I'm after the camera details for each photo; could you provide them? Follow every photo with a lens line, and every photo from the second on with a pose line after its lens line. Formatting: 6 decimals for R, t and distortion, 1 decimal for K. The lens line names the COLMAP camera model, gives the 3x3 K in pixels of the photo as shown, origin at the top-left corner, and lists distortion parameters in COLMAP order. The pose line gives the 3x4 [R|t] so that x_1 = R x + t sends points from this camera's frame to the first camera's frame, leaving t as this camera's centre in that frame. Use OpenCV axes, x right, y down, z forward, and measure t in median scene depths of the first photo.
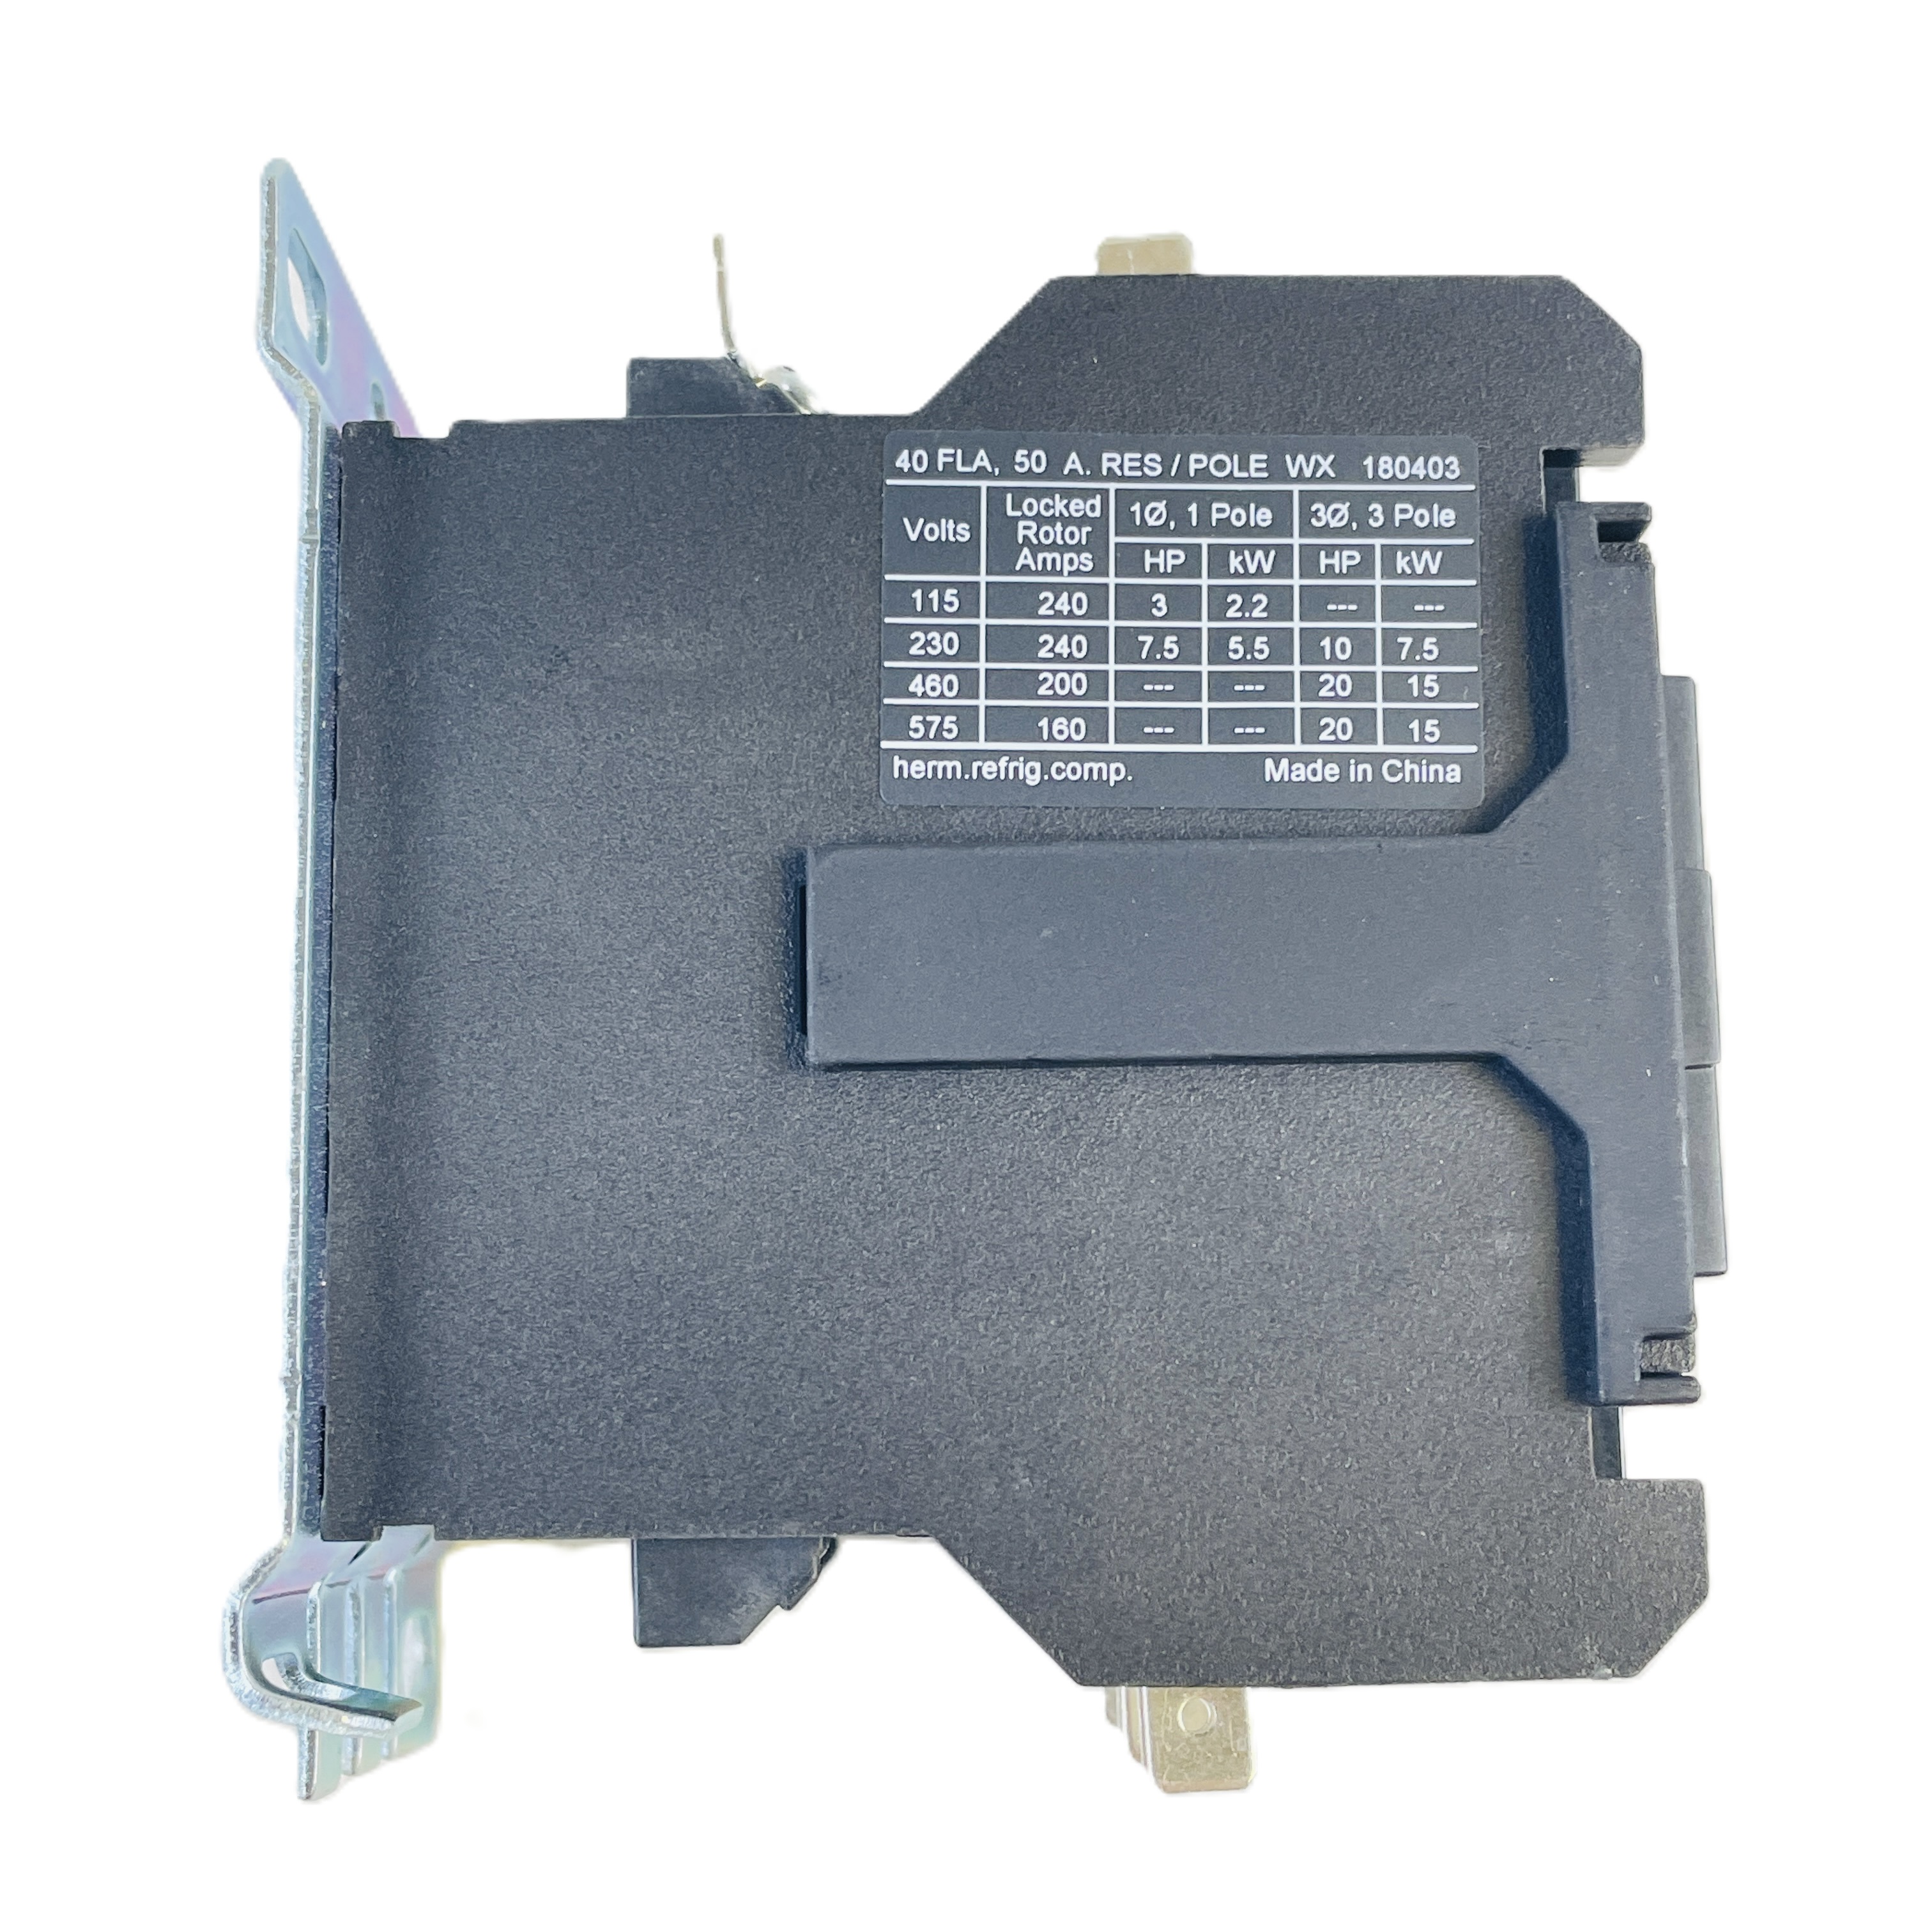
lens RADIAL K [[2836.1, 0, 968.6], [0, 2836.1, 960.8], [0, 0, 1]] dist [0.149993, 0.000000]
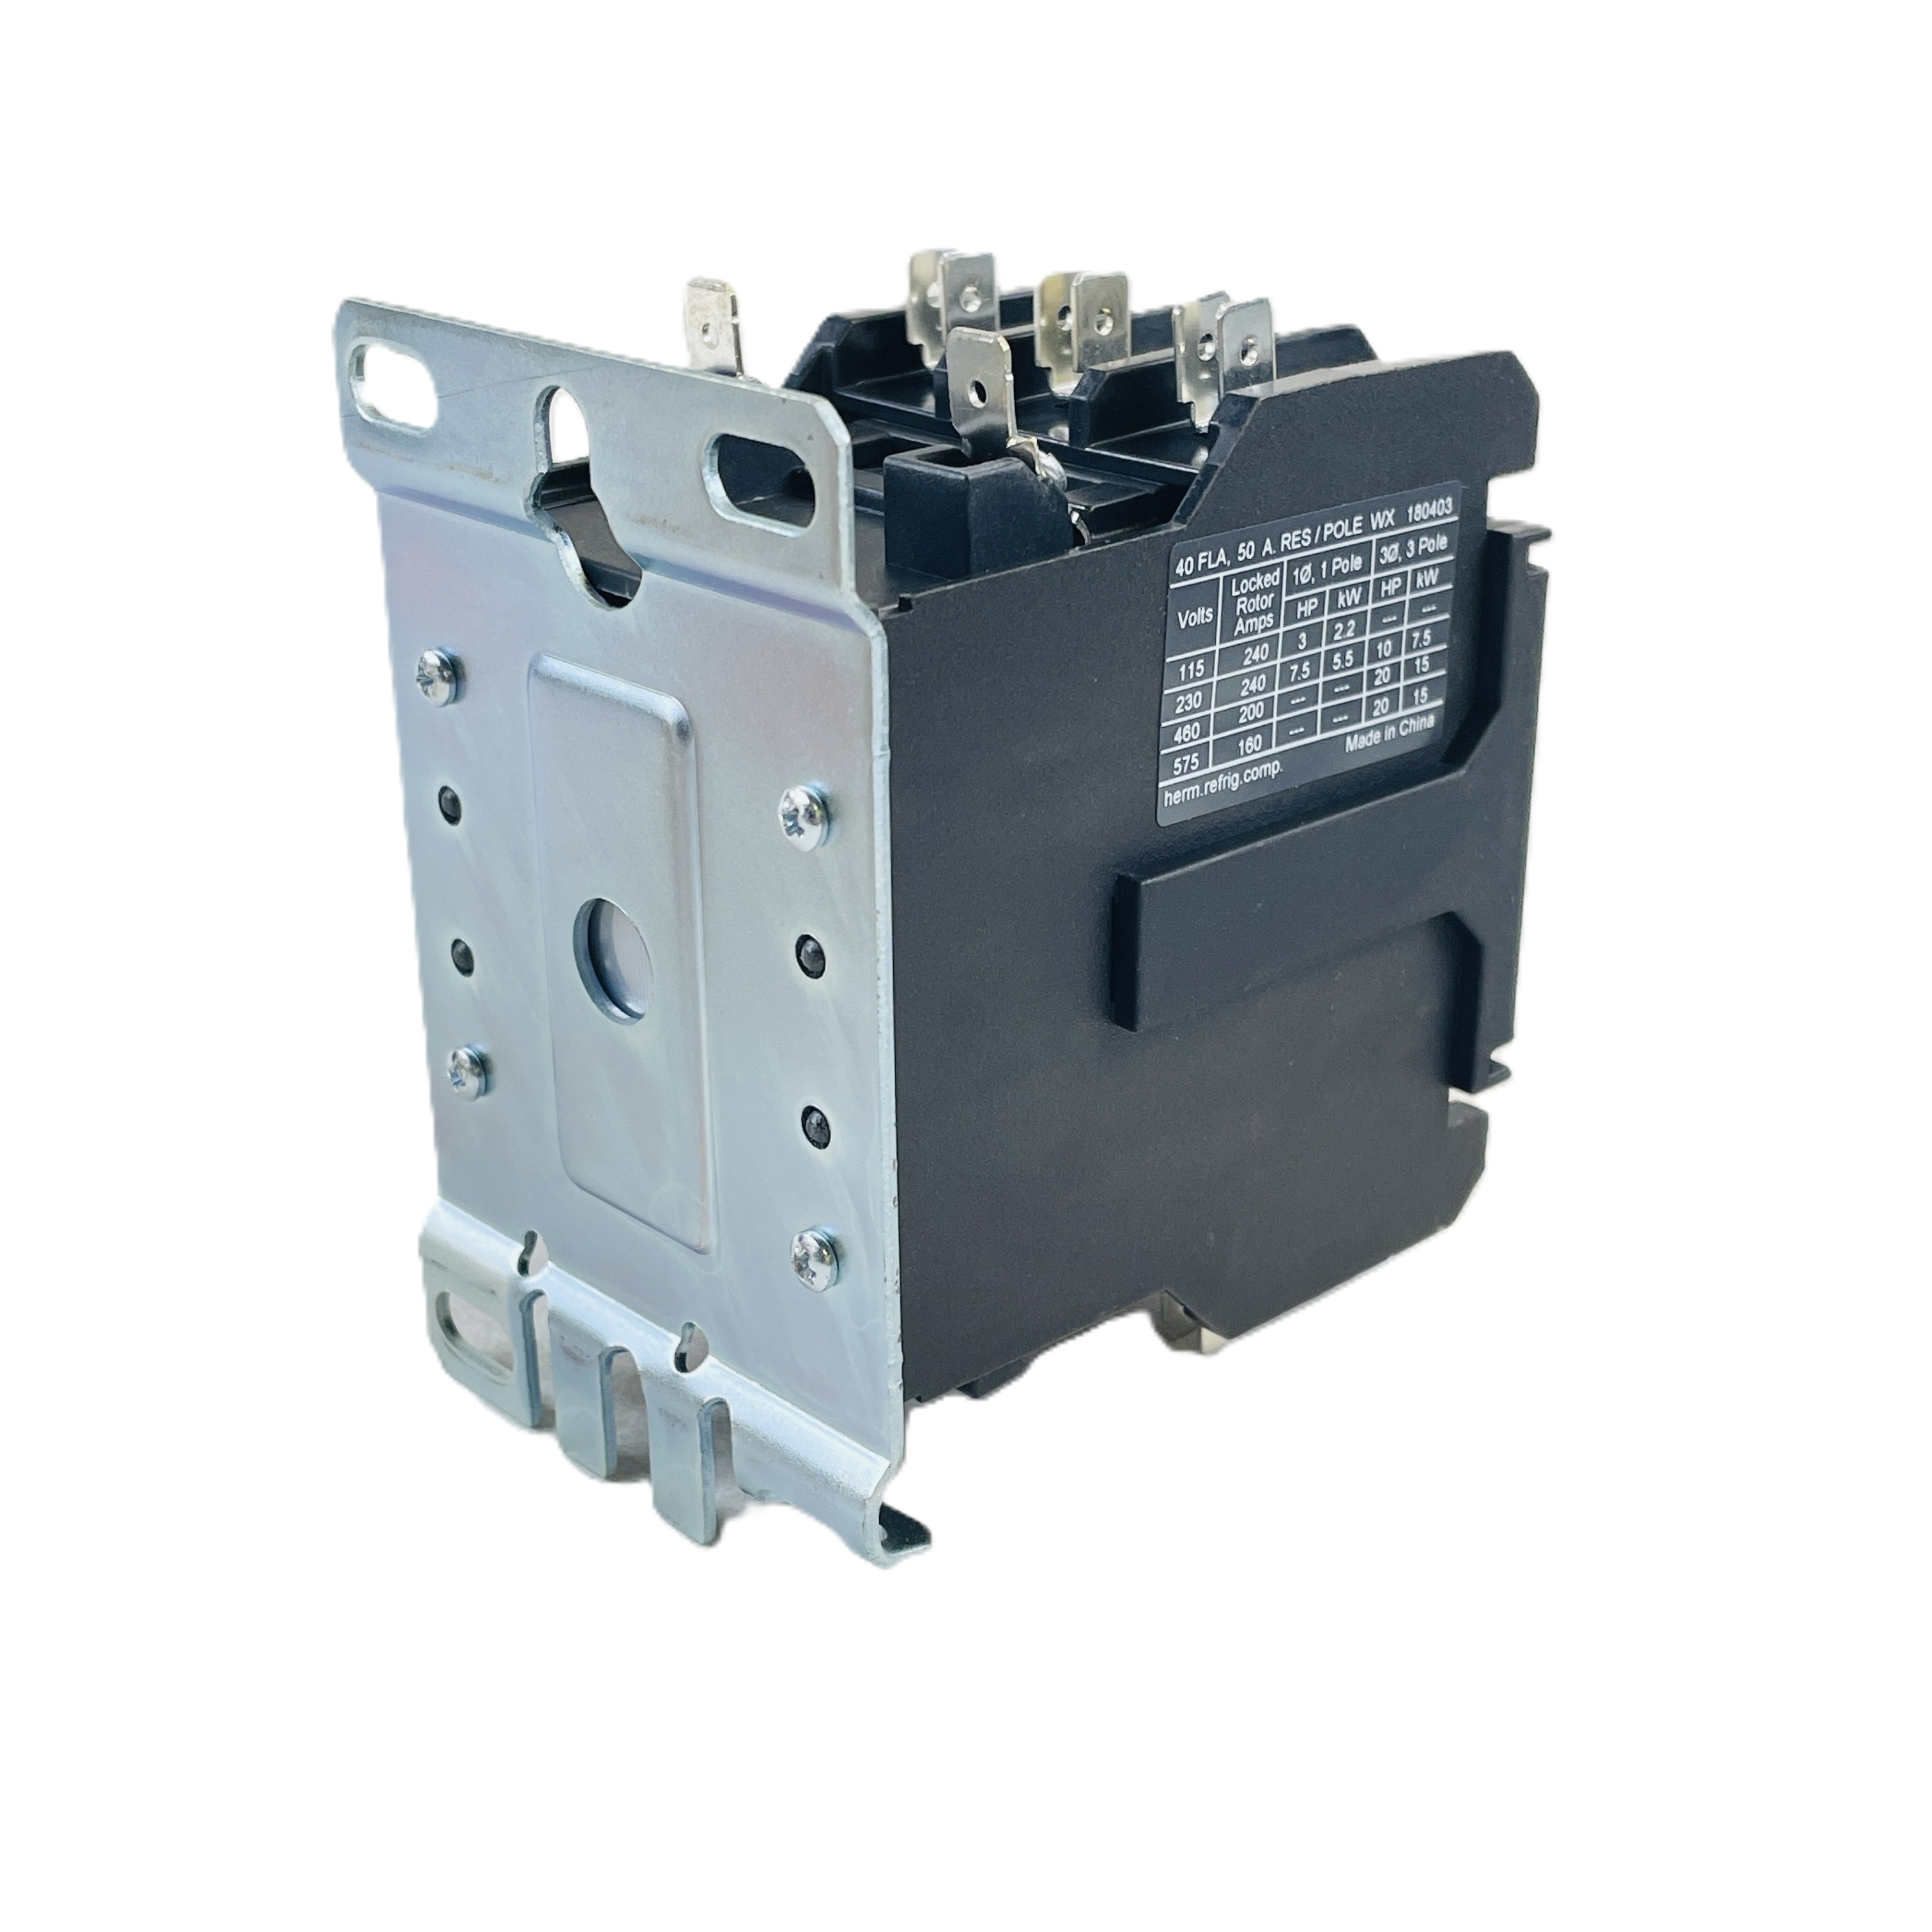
lens RADIAL K [[2836.1, 0, 960.8], [0, 2836.1, 969.6], [0, 0, 1]] dist [0.149993, 0.000000]
pose [[0.744500, -0.246063, 0.620623, -0.934718], [-0.093894, 0.881771, 0.462238, -0.598619], [-0.660987, -0.402409, 0.633374, 0.184008]]
